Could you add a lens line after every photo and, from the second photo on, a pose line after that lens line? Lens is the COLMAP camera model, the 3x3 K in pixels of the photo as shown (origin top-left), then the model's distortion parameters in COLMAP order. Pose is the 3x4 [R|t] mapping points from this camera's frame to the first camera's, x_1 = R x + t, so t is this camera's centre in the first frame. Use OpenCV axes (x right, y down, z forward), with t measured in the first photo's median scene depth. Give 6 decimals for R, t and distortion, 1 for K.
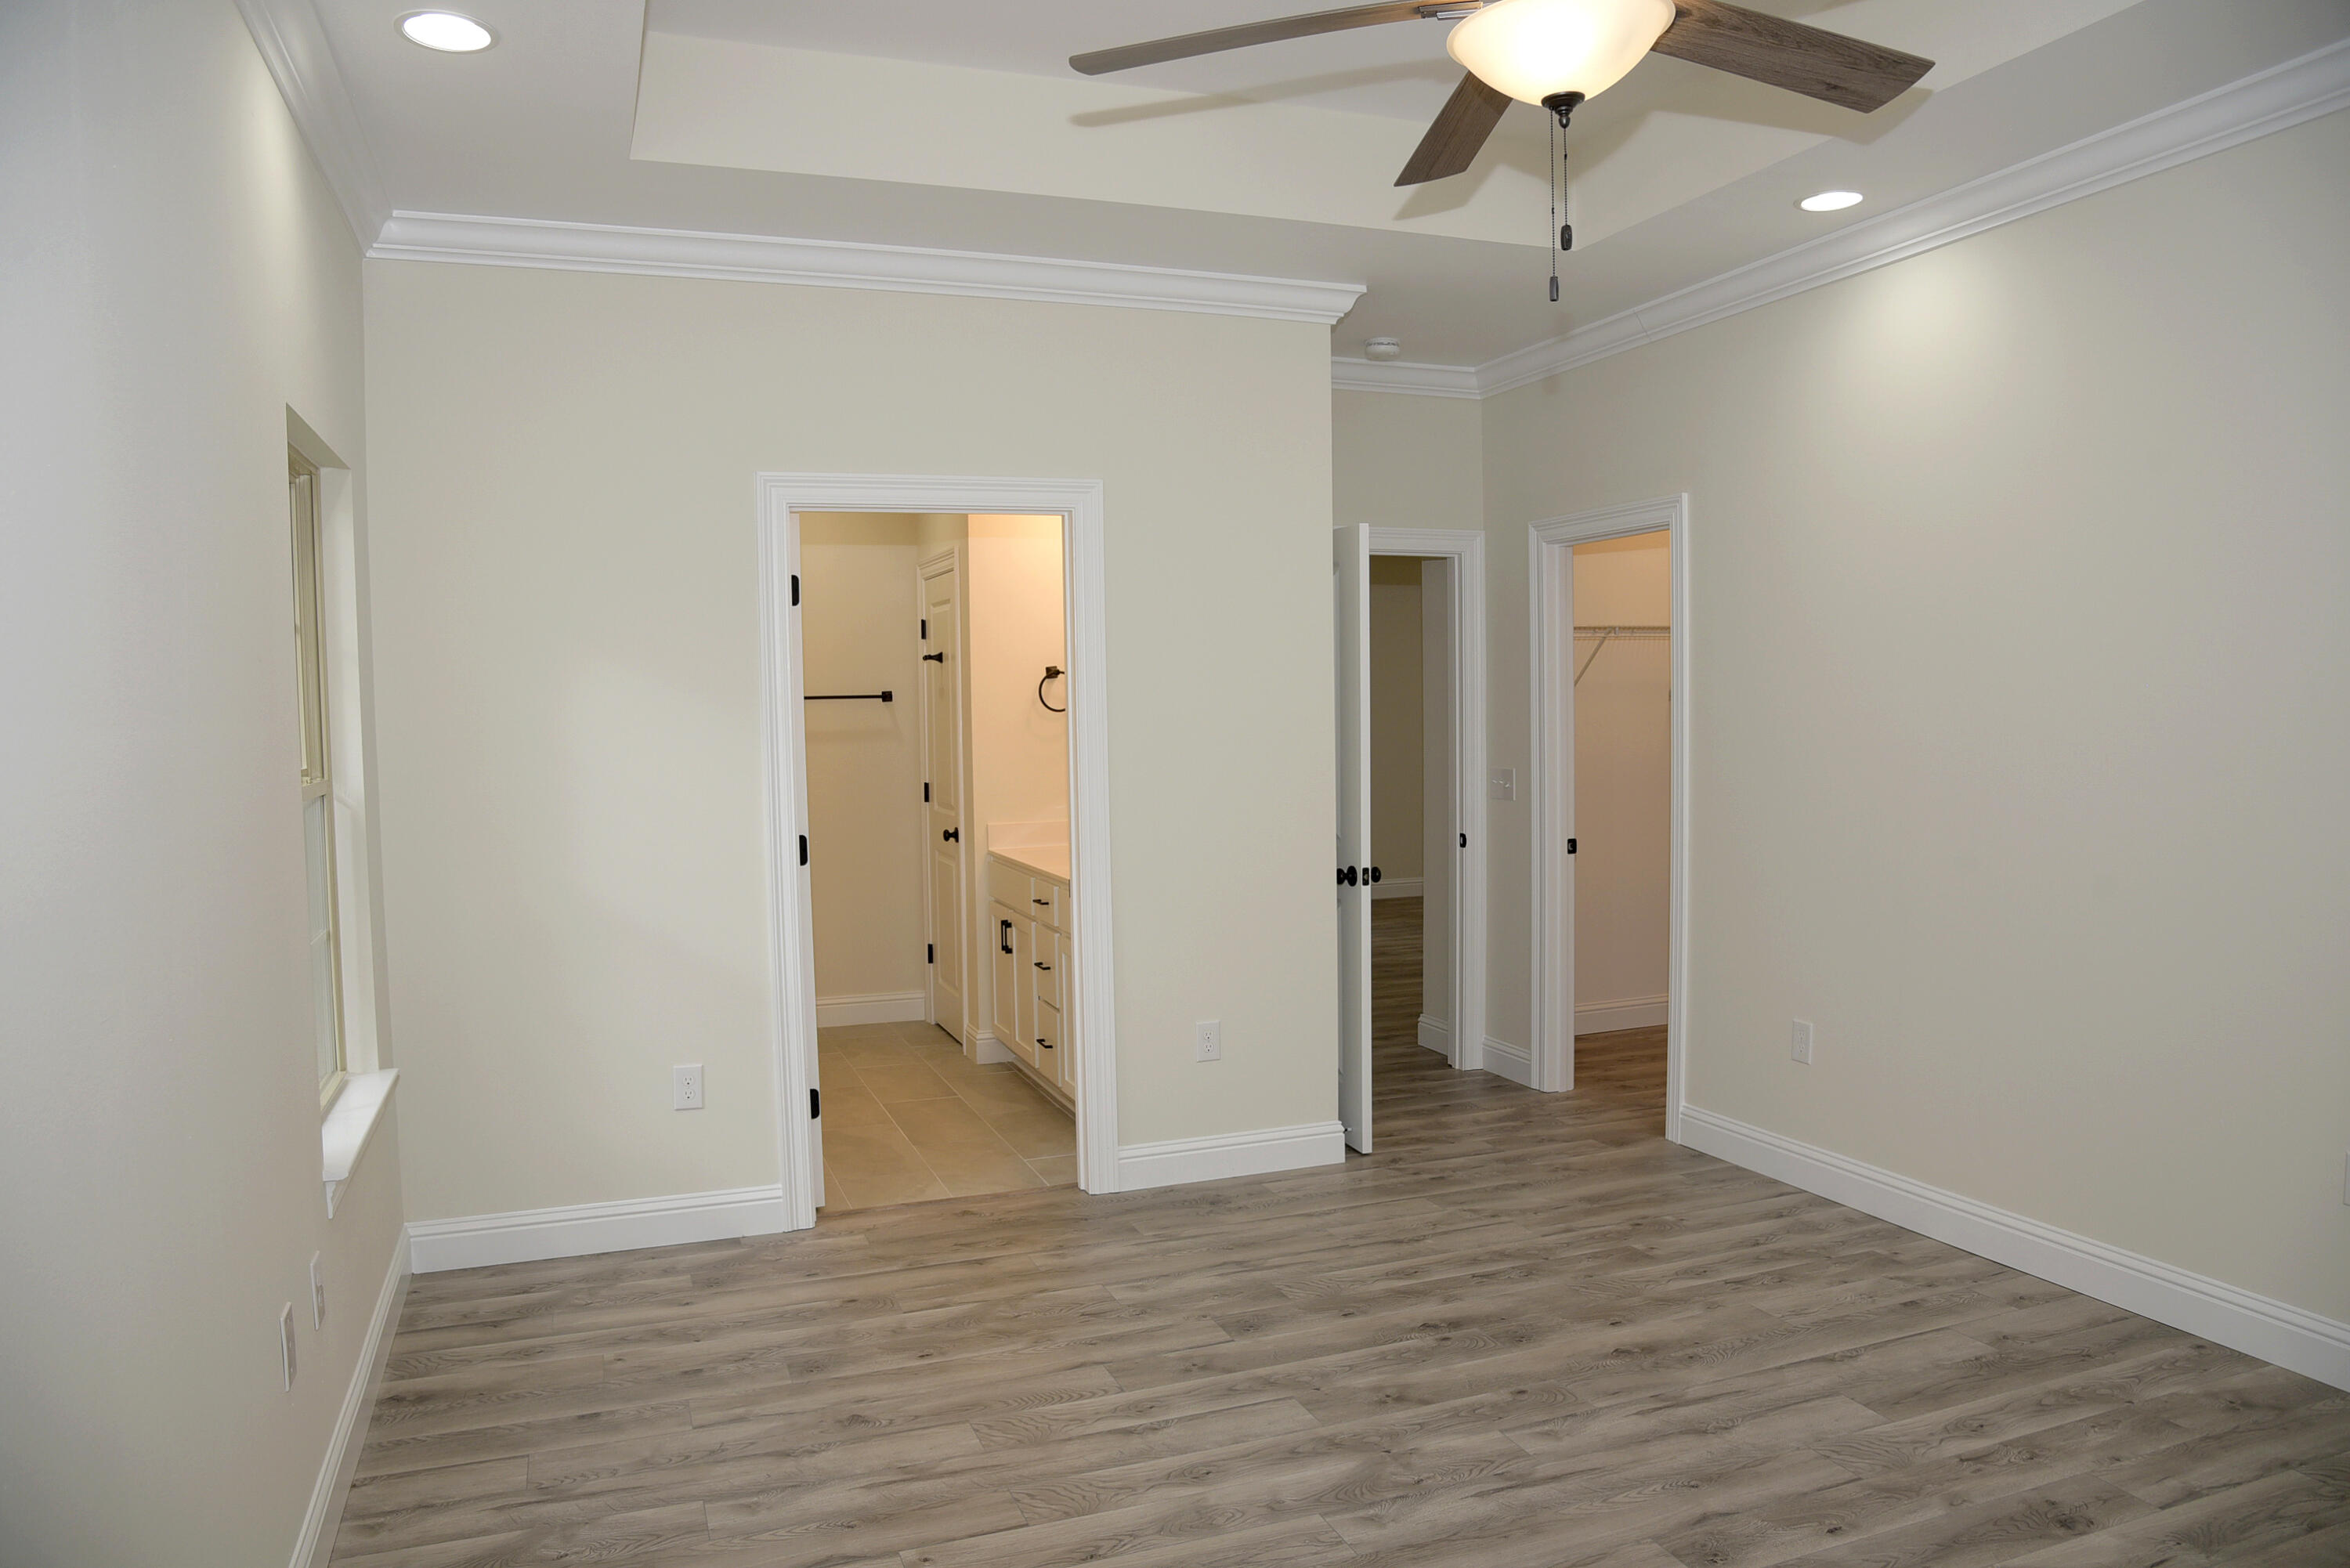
lens RADIAL K [[1638.0, 0, 1171.2], [0, 1638.0, 784.3], [0, 0, 1]] dist [-0.092444, 0.033839]
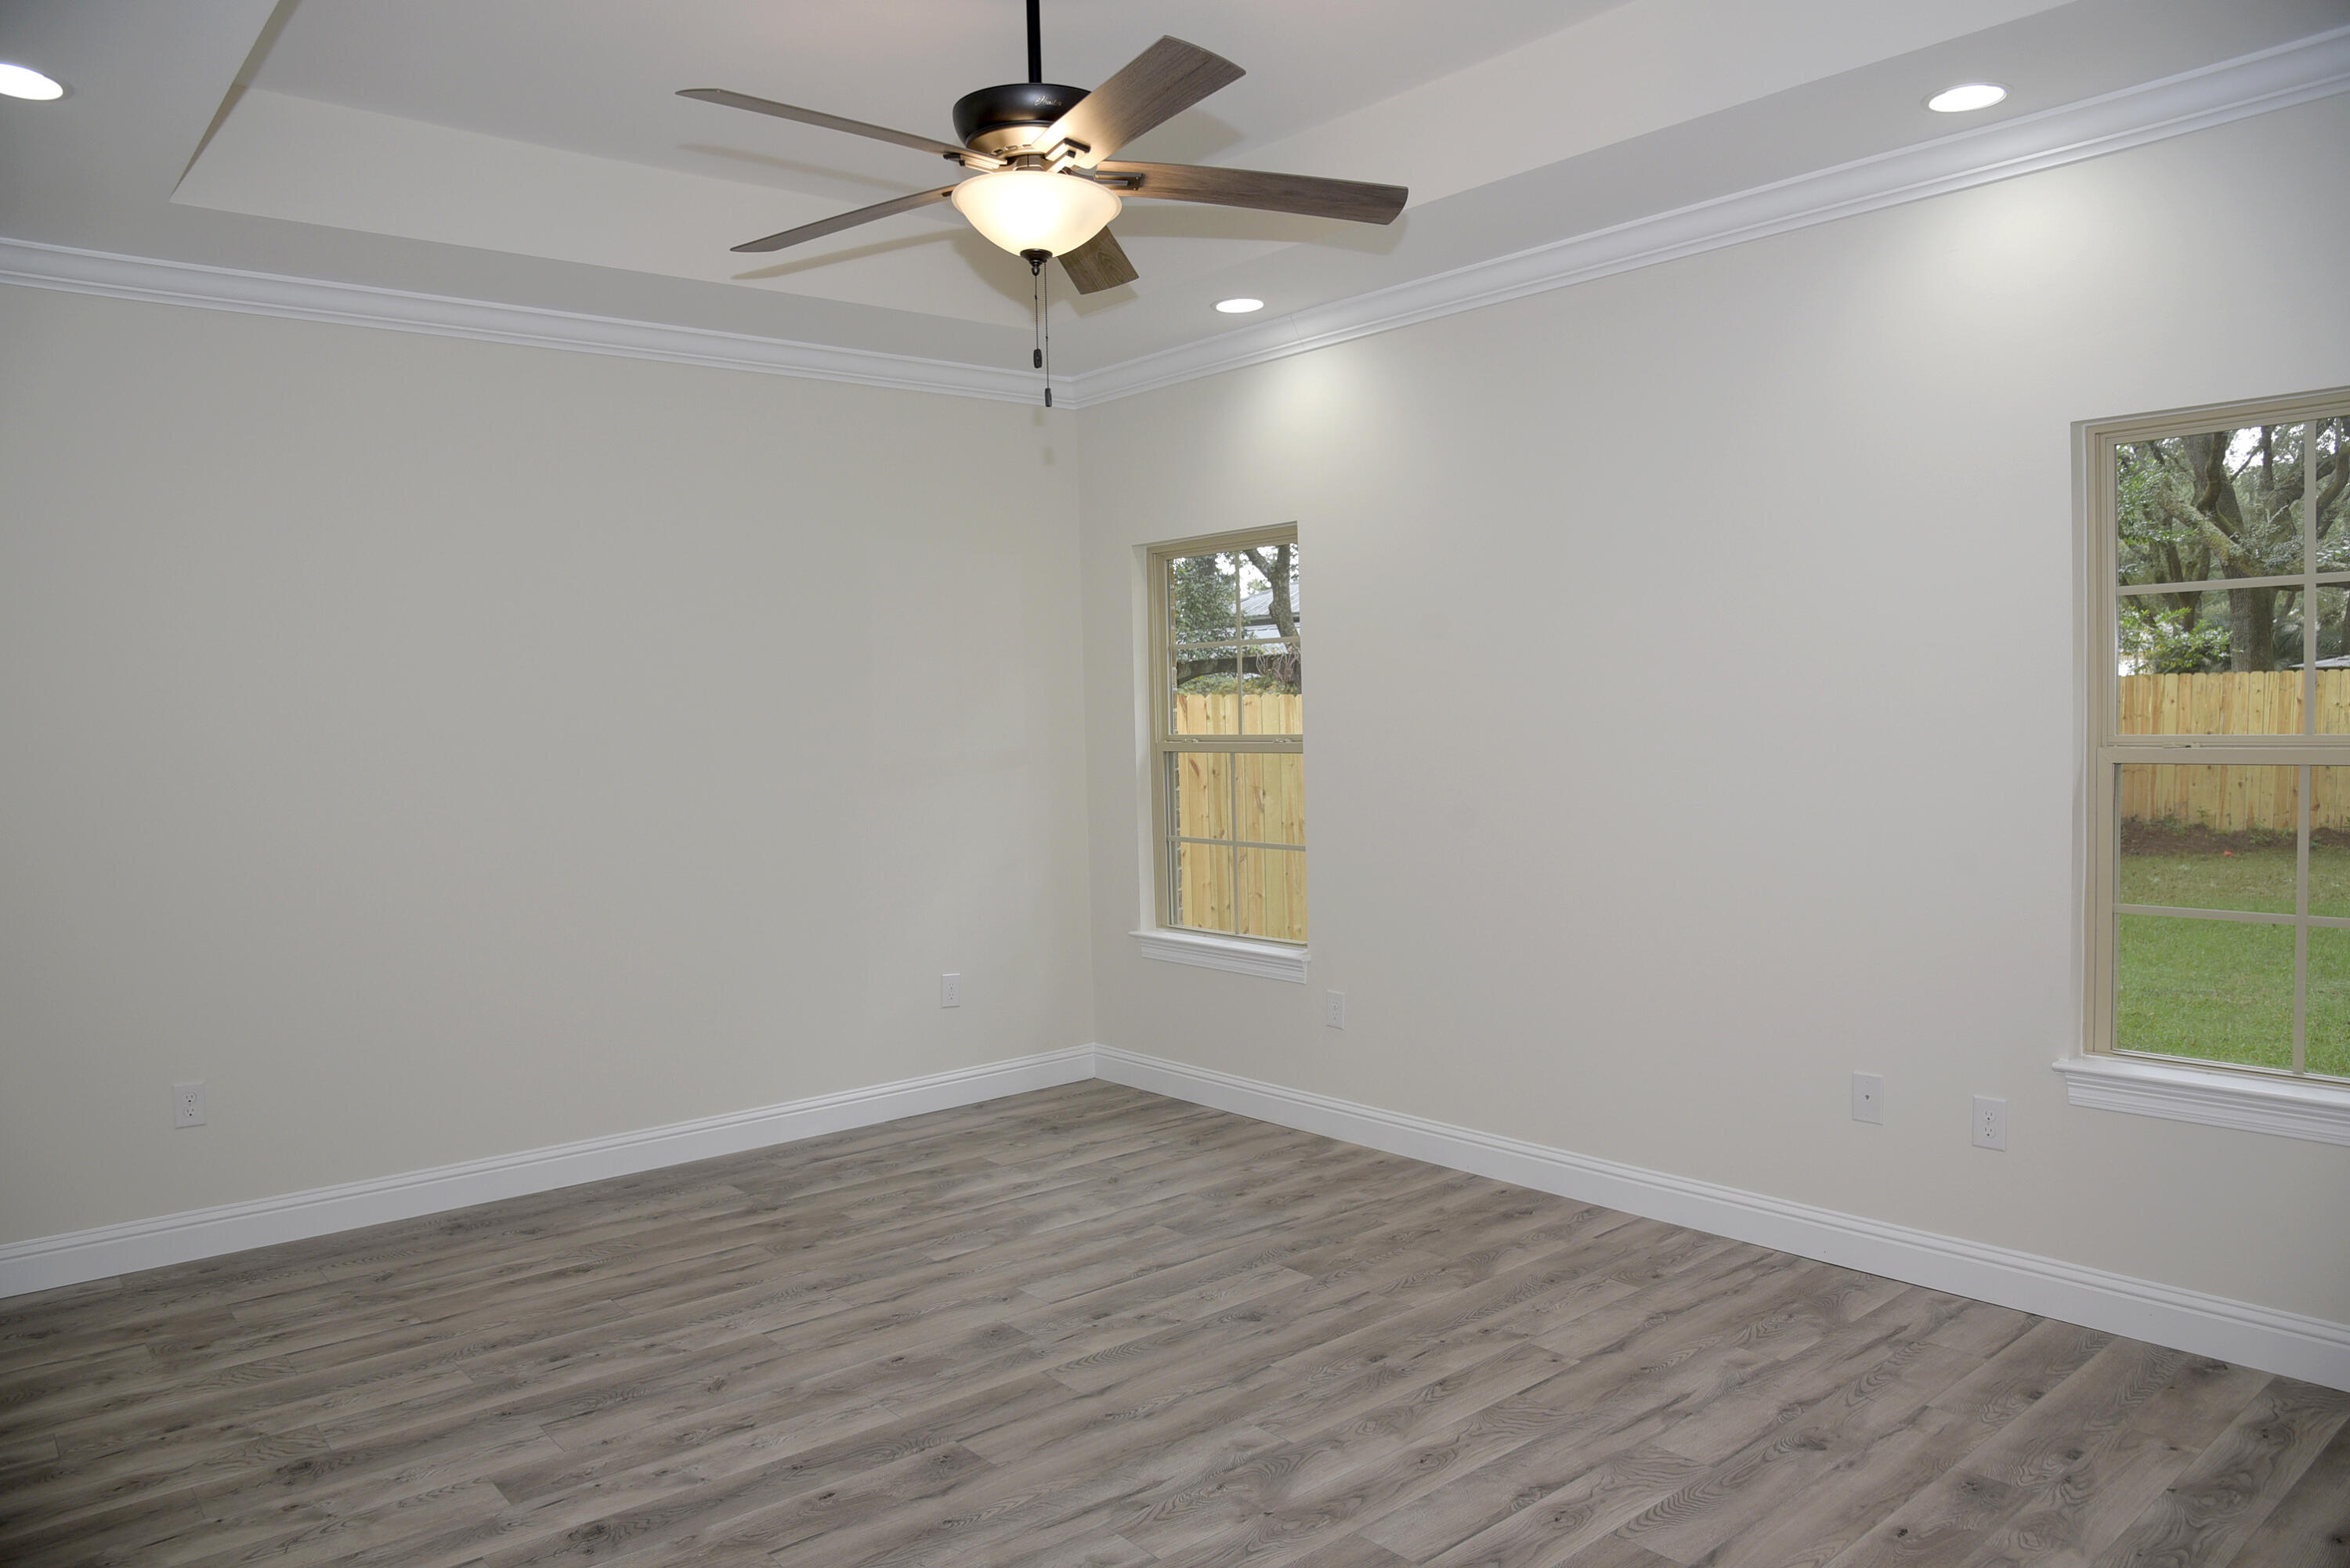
lens RADIAL K [[1638.0, 0, 1189.6], [0, 1638.0, 787.5], [0, 0, 1]] dist [-0.092444, 0.033839]
pose [[-0.939721, 0.055871, -0.337346, 0.476955], [0.022661, 0.994568, 0.101594, -0.098132], [0.341190, 0.087825, -0.935883, 1.860475]]
